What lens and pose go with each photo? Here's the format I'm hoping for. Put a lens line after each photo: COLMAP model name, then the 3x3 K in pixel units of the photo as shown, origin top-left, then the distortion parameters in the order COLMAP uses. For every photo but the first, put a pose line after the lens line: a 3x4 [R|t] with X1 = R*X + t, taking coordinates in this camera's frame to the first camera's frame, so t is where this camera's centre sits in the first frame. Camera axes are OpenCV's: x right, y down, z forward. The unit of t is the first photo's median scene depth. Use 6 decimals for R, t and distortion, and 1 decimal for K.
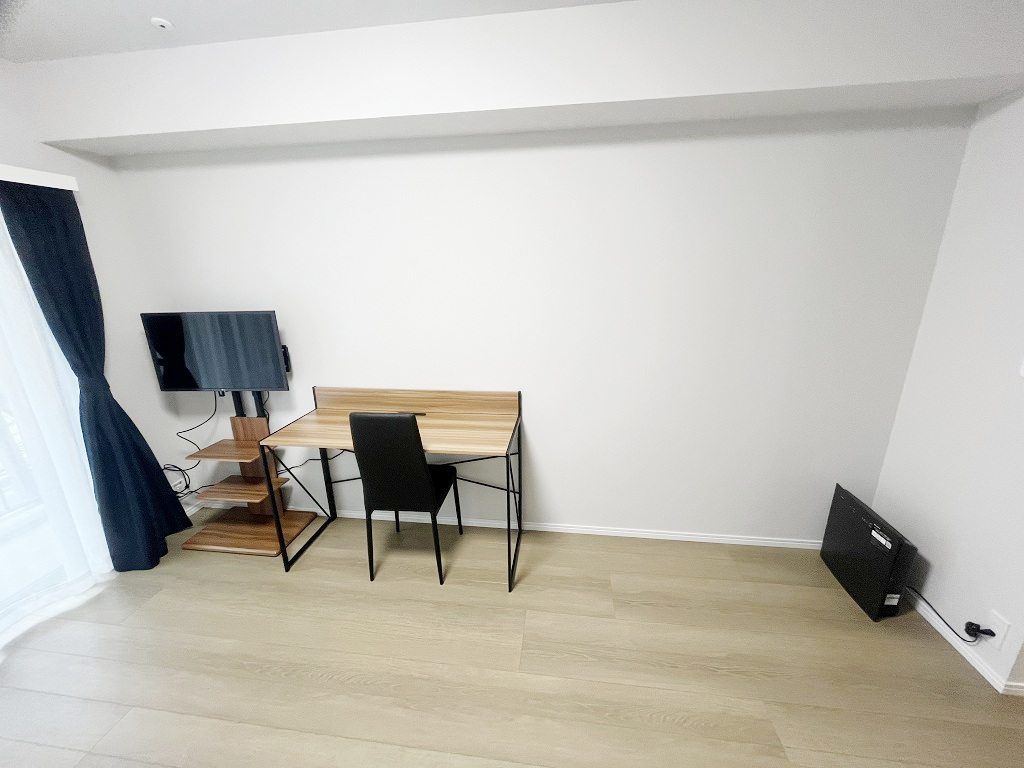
lens RADIAL K [[412.0, 0, 508.8], [0, 412.0, 386.4], [0, 0, 1]] dist [-0.000895, -0.001538]
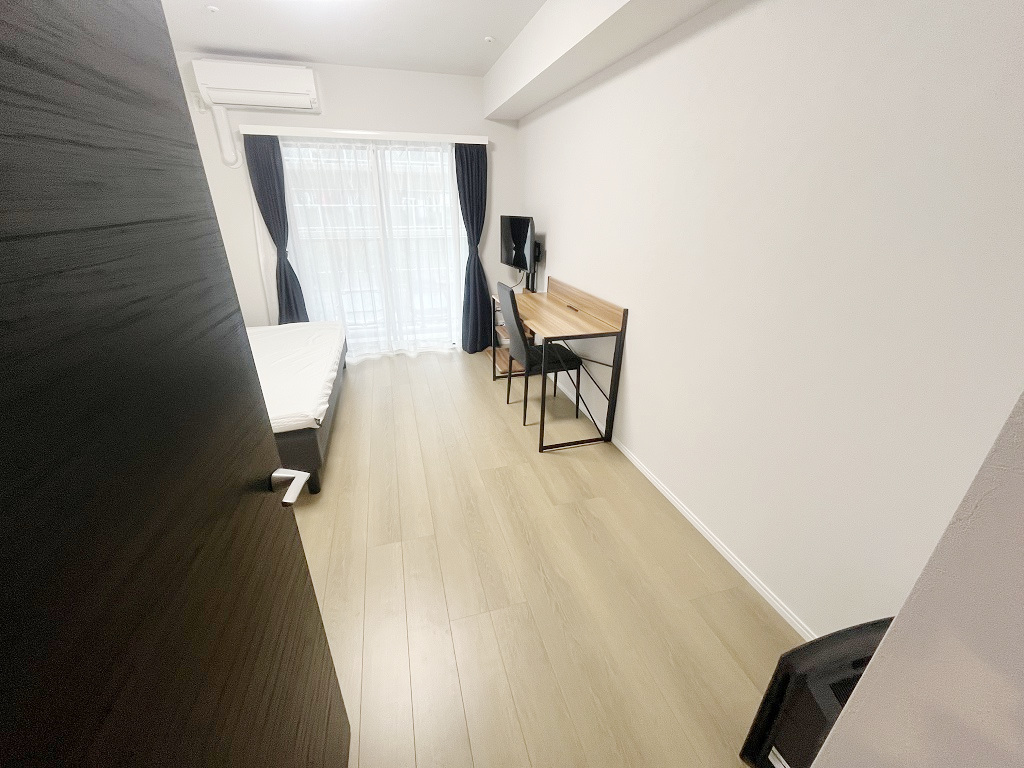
lens RADIAL K [[412.0, 0, 512.3], [0, 412.0, 386.7], [0, 0, 1]] dist [-0.000895, -0.001538]
pose [[0.406678, 0.385720, -0.828150, 0.852328], [-0.274426, 0.916211, 0.291974, -0.032157], [0.871380, 0.108526, 0.478454, 0.263898]]
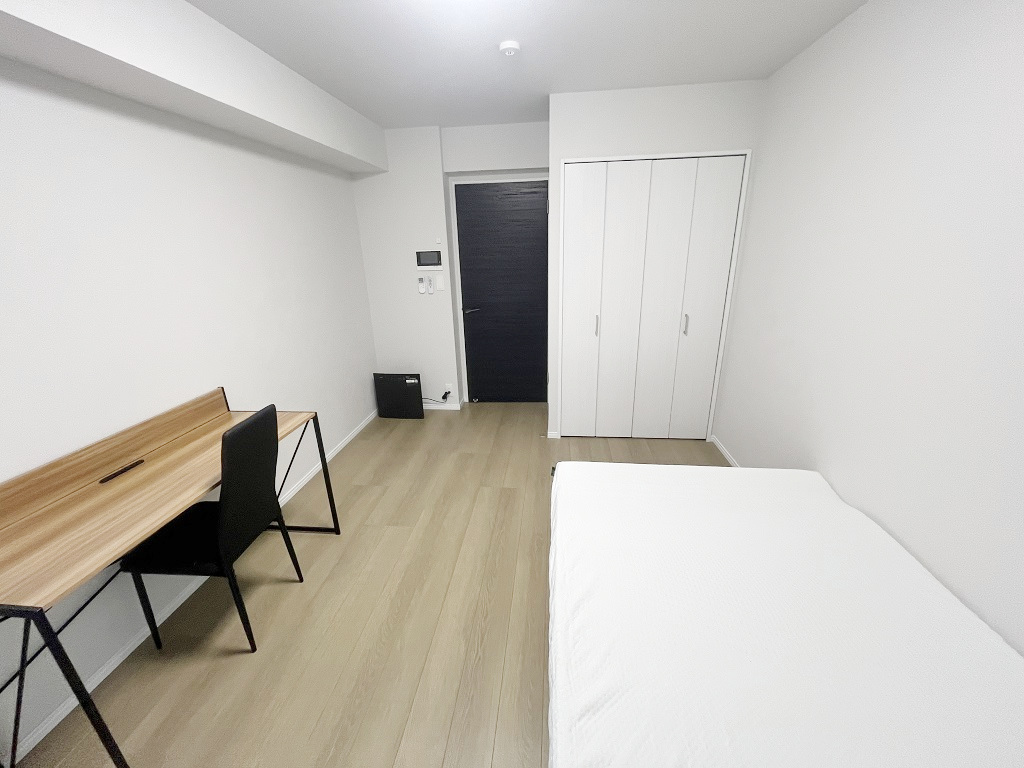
lens RADIAL K [[412.0, 0, 516.0], [0, 412.0, 382.8], [0, 0, 1]] dist [-0.000895, -0.001538]
pose [[-0.039574, -0.306273, 0.951121, -0.885734], [0.302341, 0.903577, 0.303543, -0.076916], [-0.952378, 0.299575, 0.056840, 0.300808]]
